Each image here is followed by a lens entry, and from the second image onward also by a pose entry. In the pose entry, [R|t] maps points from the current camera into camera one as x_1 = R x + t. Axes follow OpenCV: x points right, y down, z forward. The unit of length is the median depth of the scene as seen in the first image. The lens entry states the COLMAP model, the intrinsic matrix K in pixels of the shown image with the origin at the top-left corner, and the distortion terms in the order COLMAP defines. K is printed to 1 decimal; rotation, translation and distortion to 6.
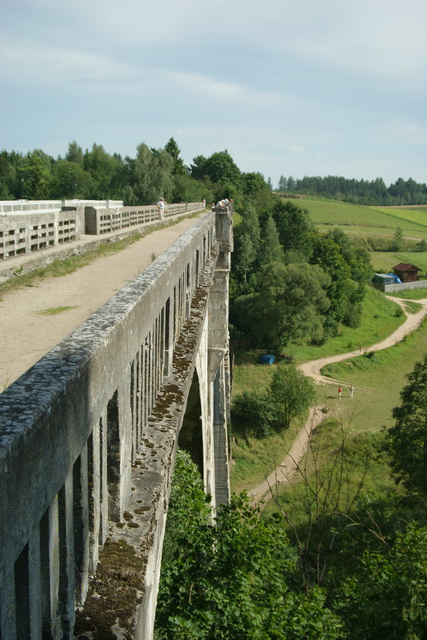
lens RADIAL K [[906.5, 0, 213.5], [0, 906.5, 320.0], [0, 0, 1]] dist [-0.105711, 0.018060]
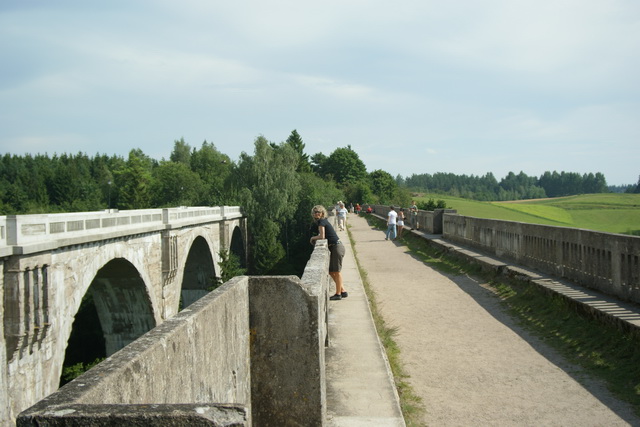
lens RADIAL K [[906.5, 0, 320.0], [0, 906.5, 213.5], [0, 0, 1]] dist [-0.105711, 0.018060]
pose [[0.999428, -0.033816, -0.000261, -0.018149], [0.033550, 0.992477, -0.117745, -0.017099], [0.004241, 0.117669, 0.993044, 0.120932]]
